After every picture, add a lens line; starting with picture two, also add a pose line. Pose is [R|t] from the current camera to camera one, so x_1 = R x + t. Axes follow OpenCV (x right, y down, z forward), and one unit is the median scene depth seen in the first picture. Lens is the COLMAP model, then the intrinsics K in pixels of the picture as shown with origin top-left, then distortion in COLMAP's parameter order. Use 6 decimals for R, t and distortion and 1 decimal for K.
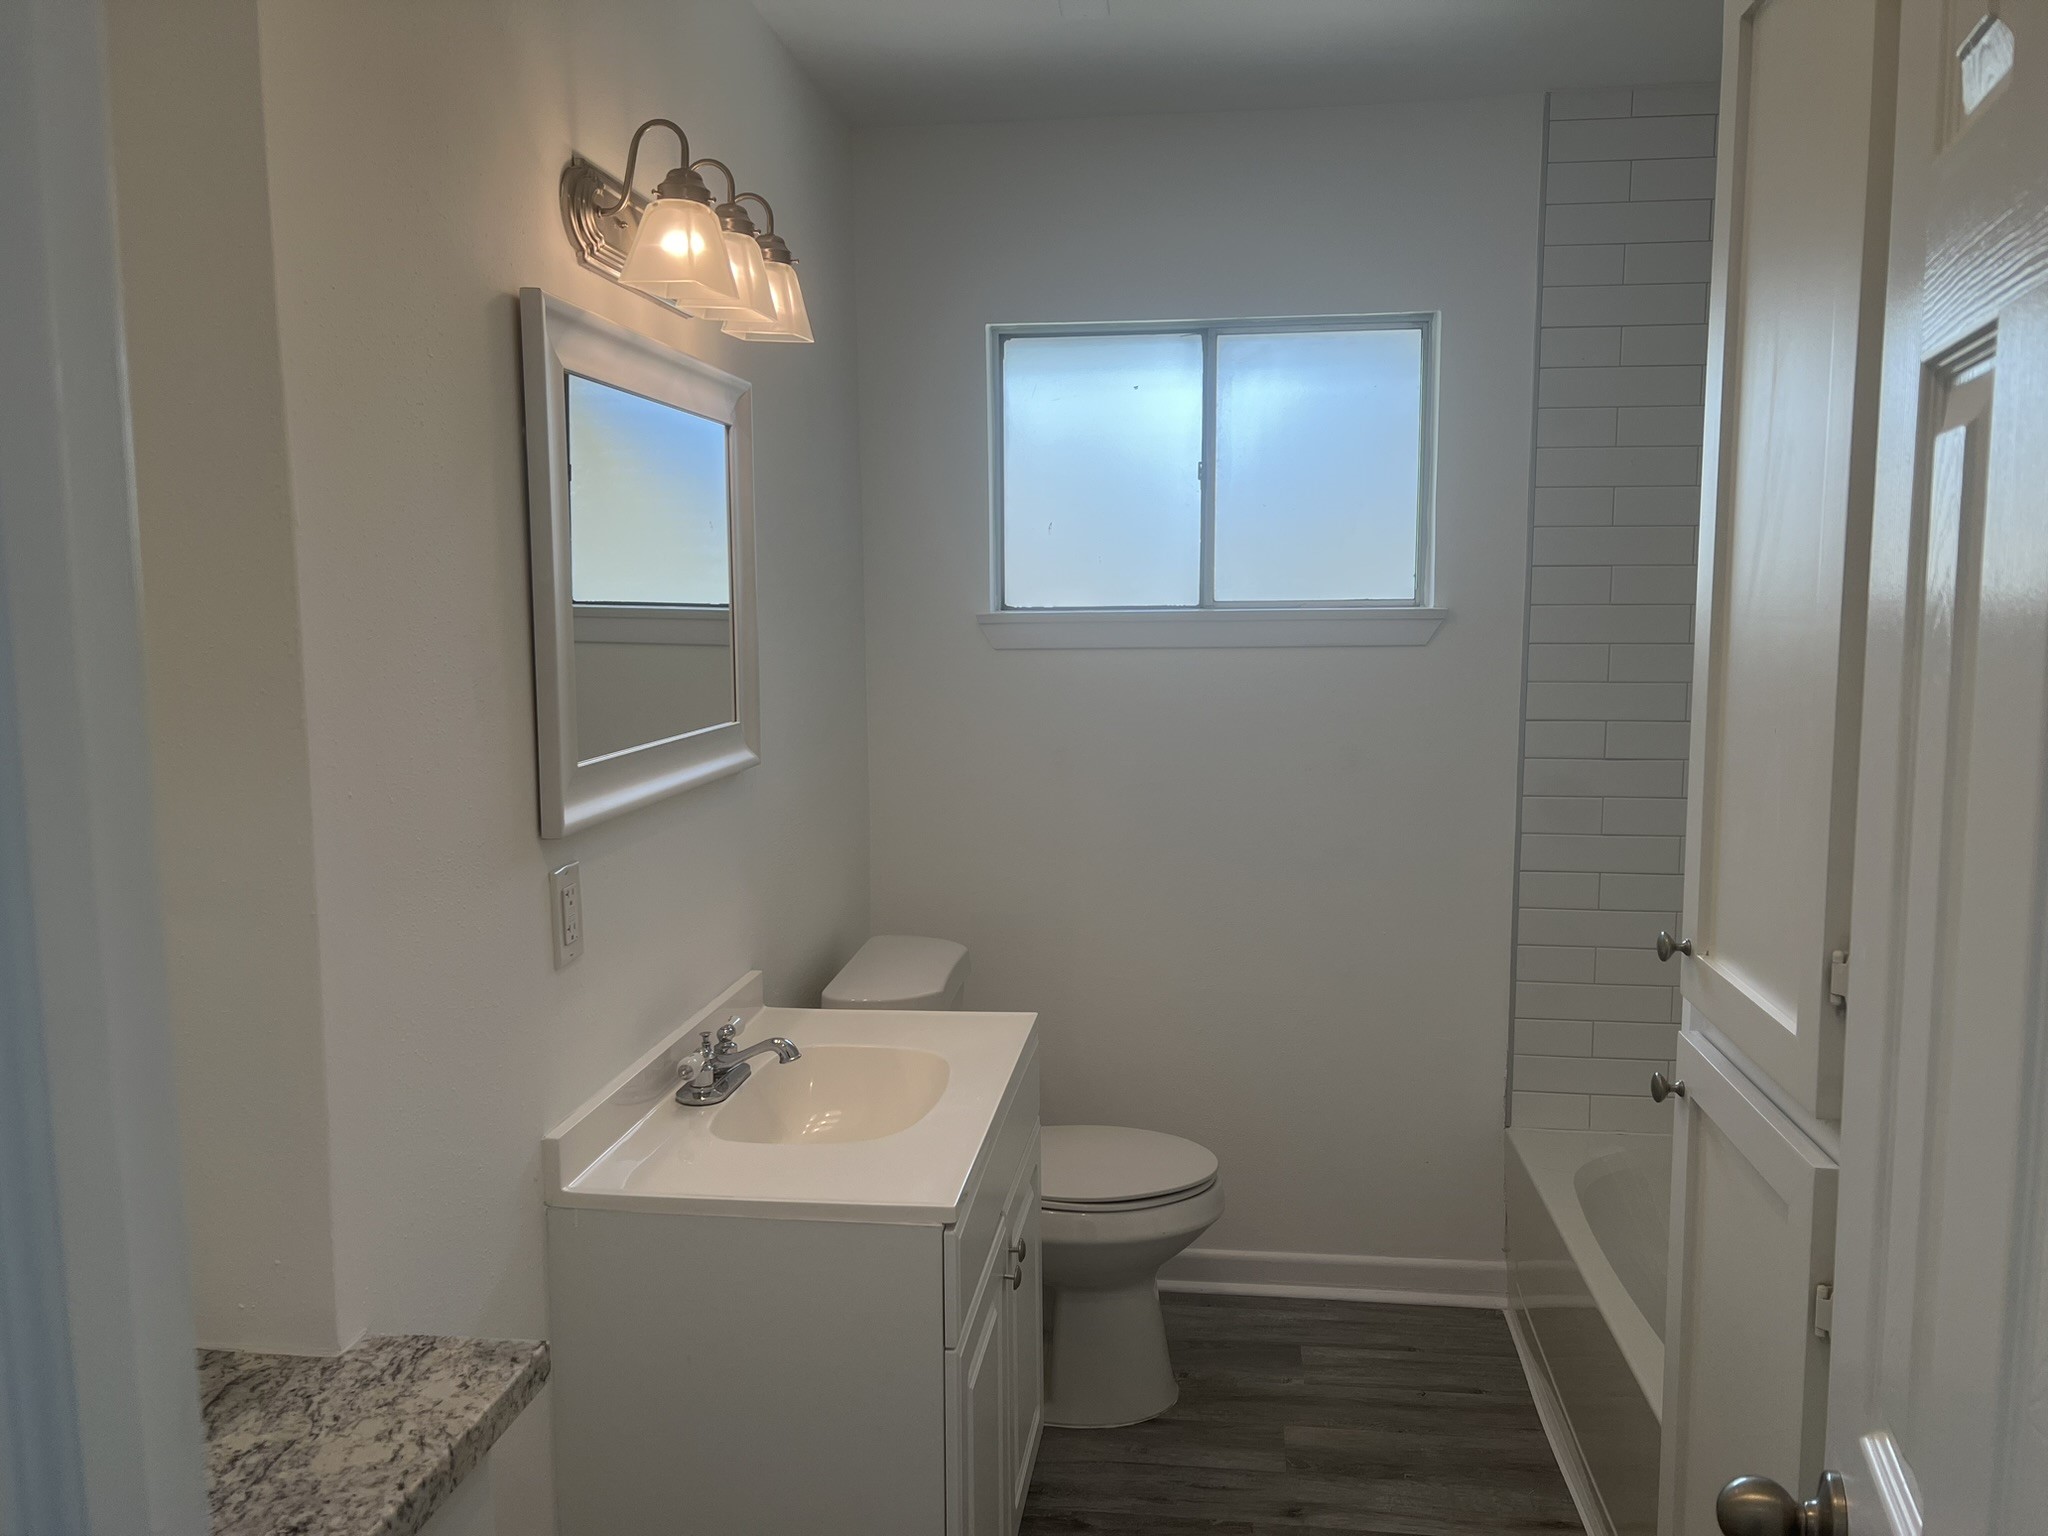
lens RADIAL K [[1550.0, 0, 1020.3], [0, 1550.0, 769.7], [0, 0, 1]] dist [0.032374, -0.036978]
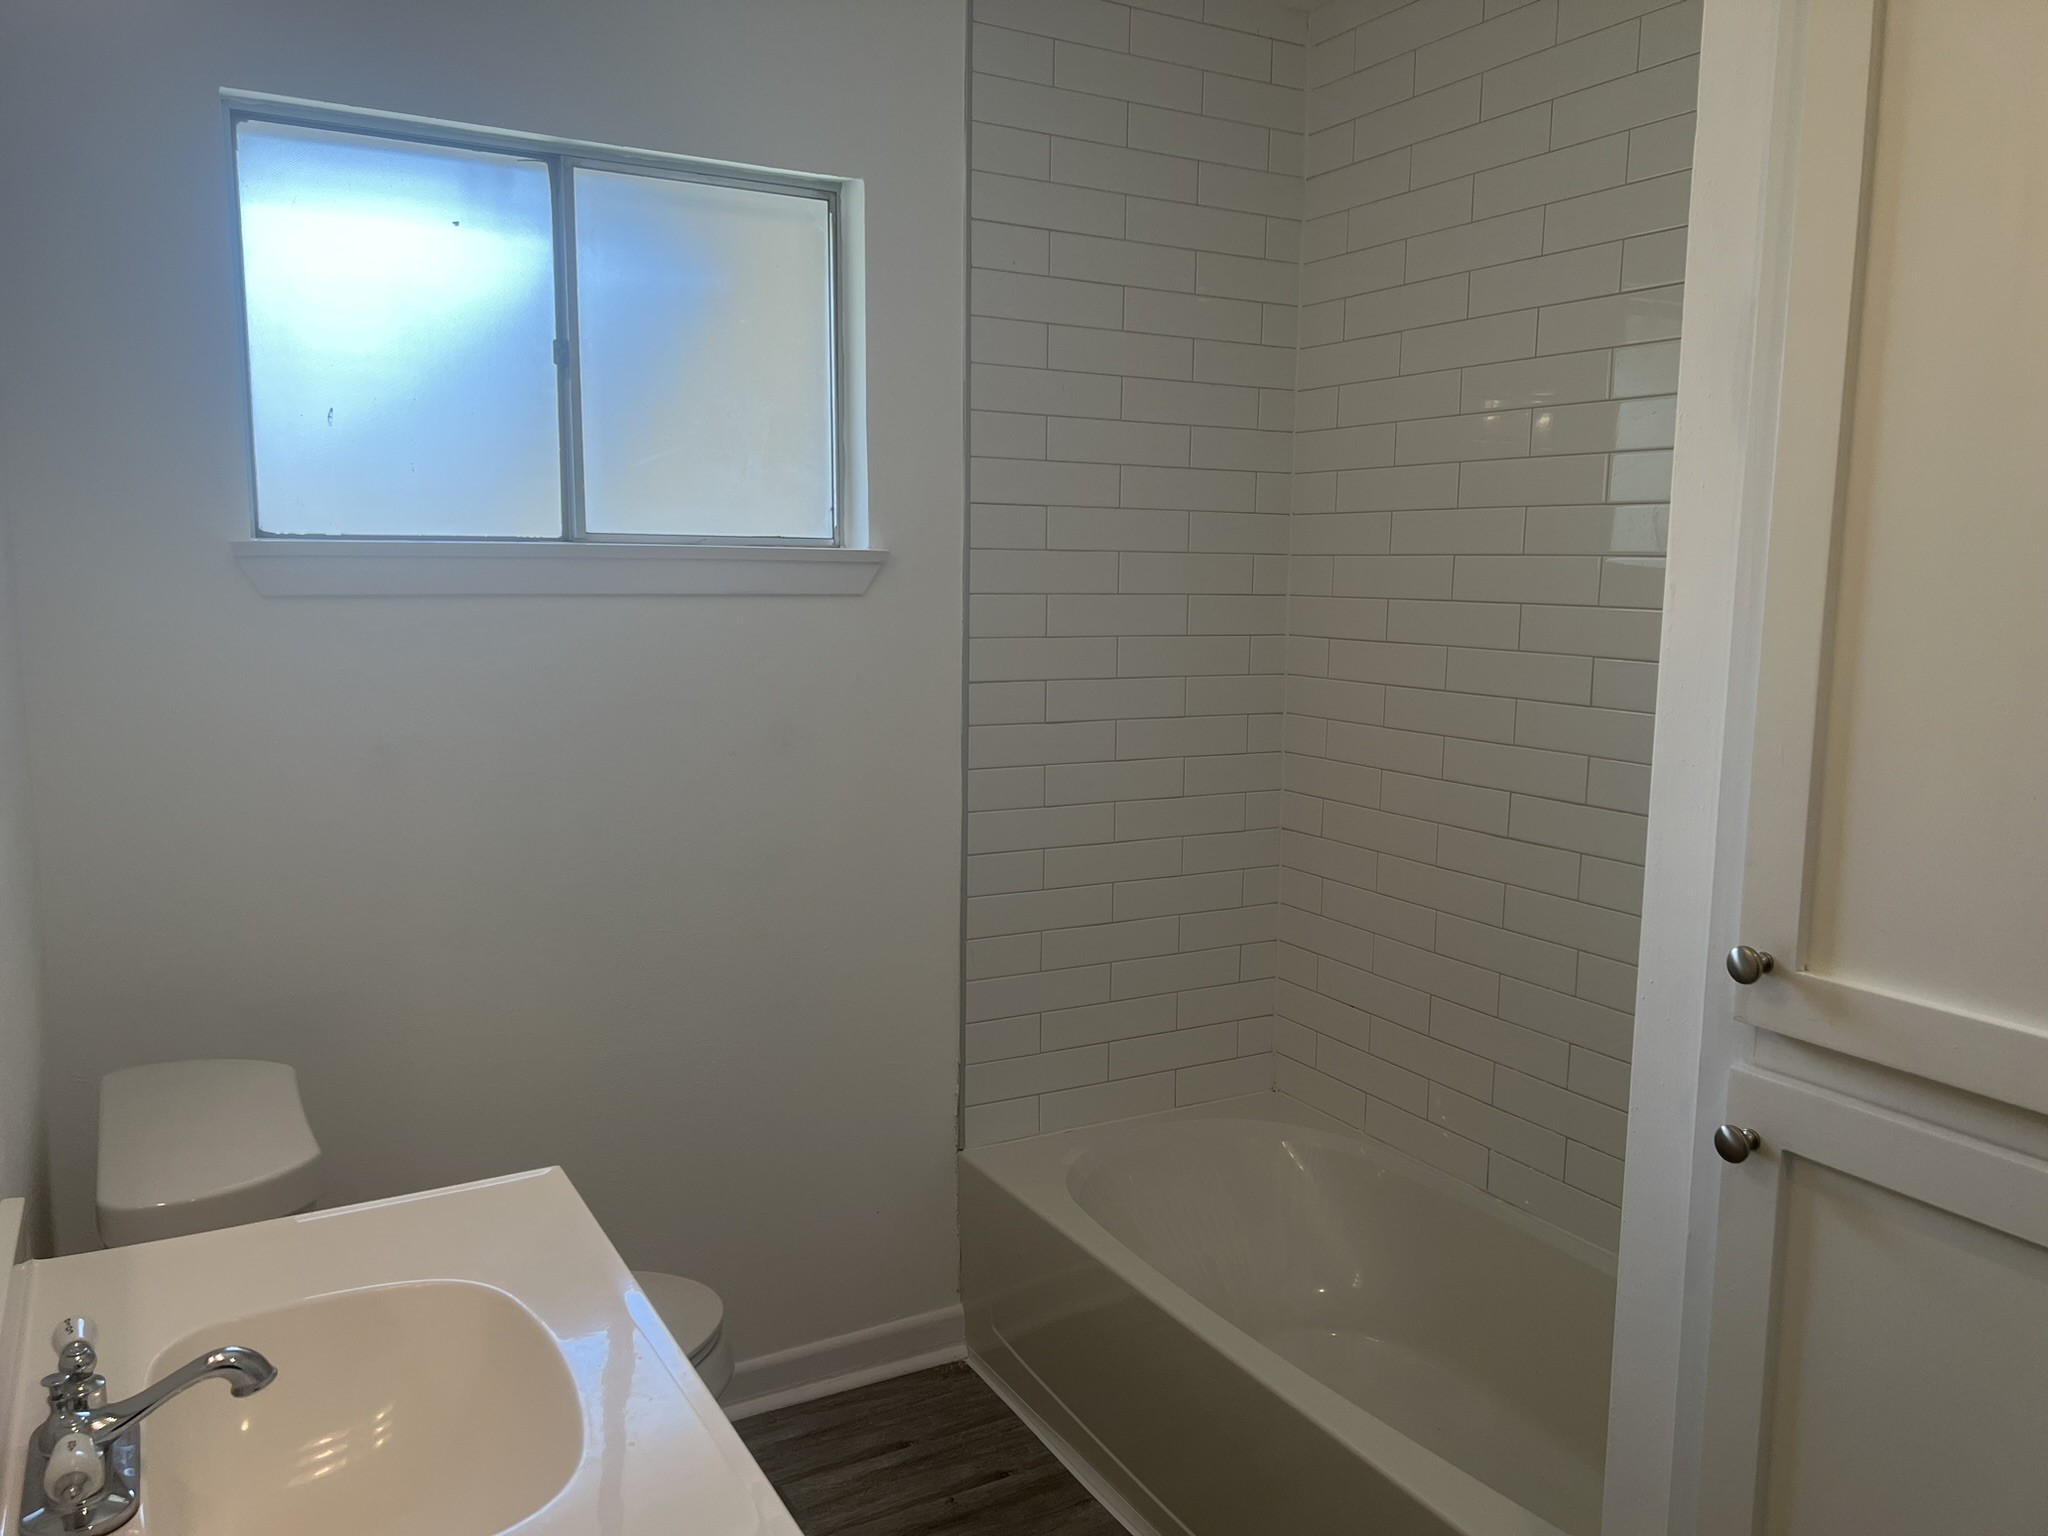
lens RADIAL K [[1550.0, 0, 1025.8], [0, 1550.0, 772.4], [0, 0, 1]] dist [0.032374, -0.036978]
pose [[0.793214, -0.066294, 0.605323, -0.168880], [0.045690, 0.997734, 0.049397, -0.022470], [-0.607226, -0.011525, 0.794446, 0.291969]]
